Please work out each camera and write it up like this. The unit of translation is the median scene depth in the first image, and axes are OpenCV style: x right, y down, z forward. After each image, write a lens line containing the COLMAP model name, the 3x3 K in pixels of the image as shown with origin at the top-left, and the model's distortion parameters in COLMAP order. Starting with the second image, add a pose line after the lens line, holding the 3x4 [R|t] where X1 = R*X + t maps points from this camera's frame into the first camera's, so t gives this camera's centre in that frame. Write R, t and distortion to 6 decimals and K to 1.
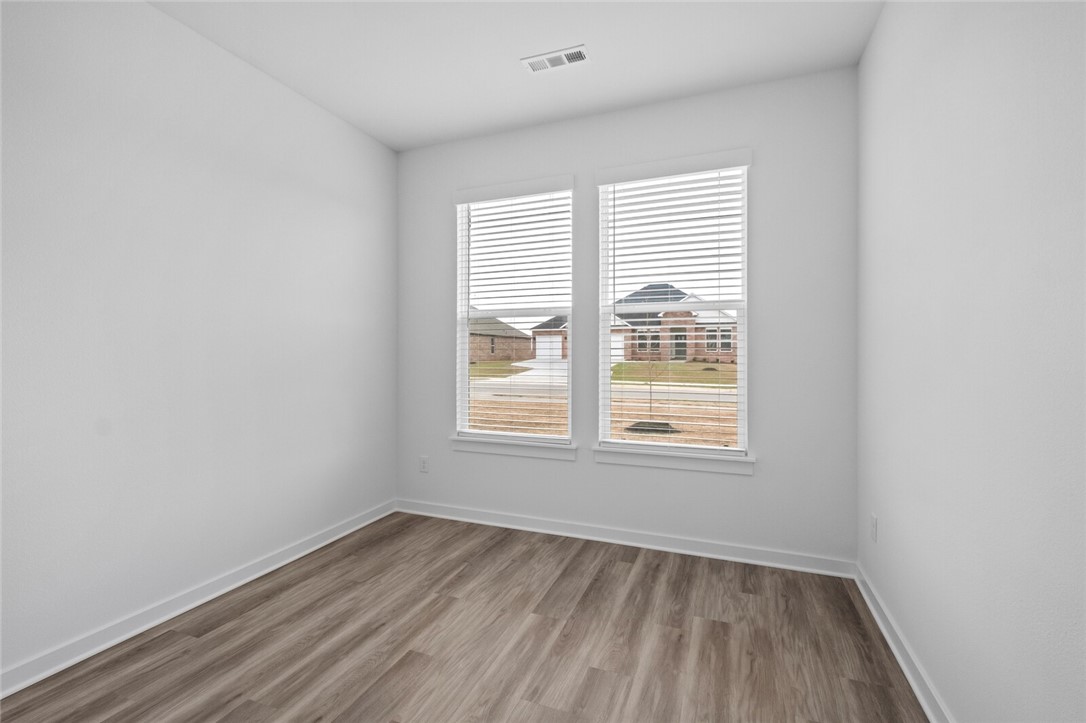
lens RADIAL K [[480.1, 0, 548.2], [0, 480.1, 358.6], [0, 0, 1]] dist [0.005270, 0.000111]
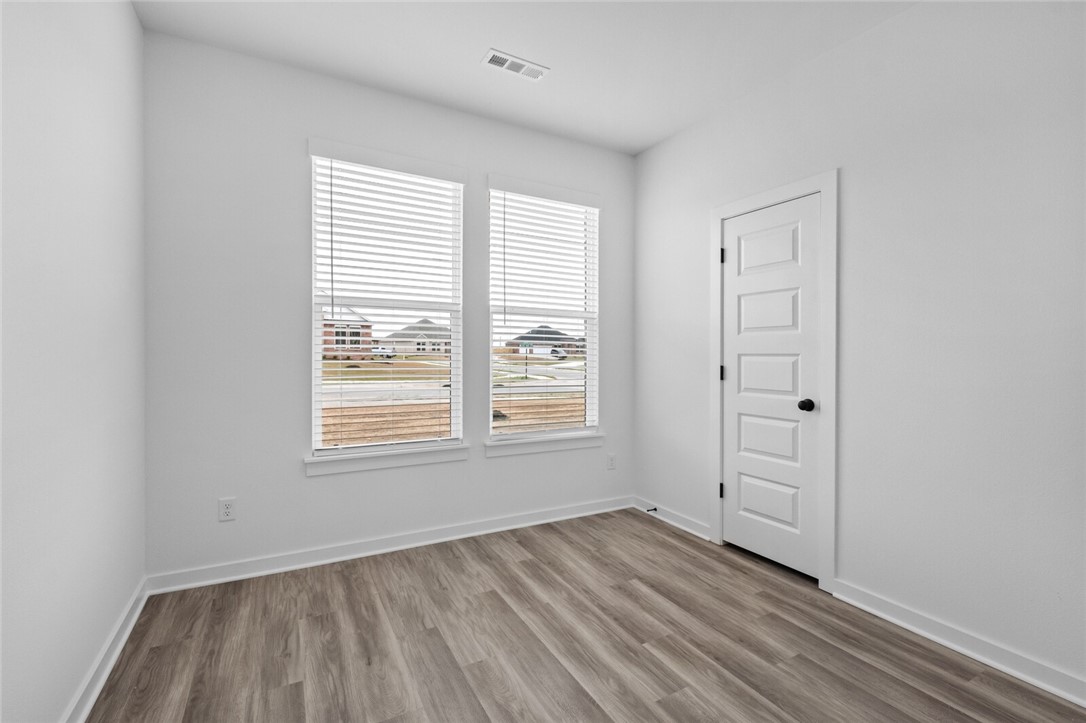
lens RADIAL K [[480.1, 0, 548.2], [0, 480.1, 358.6], [0, 0, 1]] dist [0.005270, 0.000111]
pose [[0.638446, -0.000473, 0.769667, -0.491833], [-0.004046, 0.999984, 0.003971, -0.000426], [-0.769656, -0.005650, 0.638433, 0.198592]]
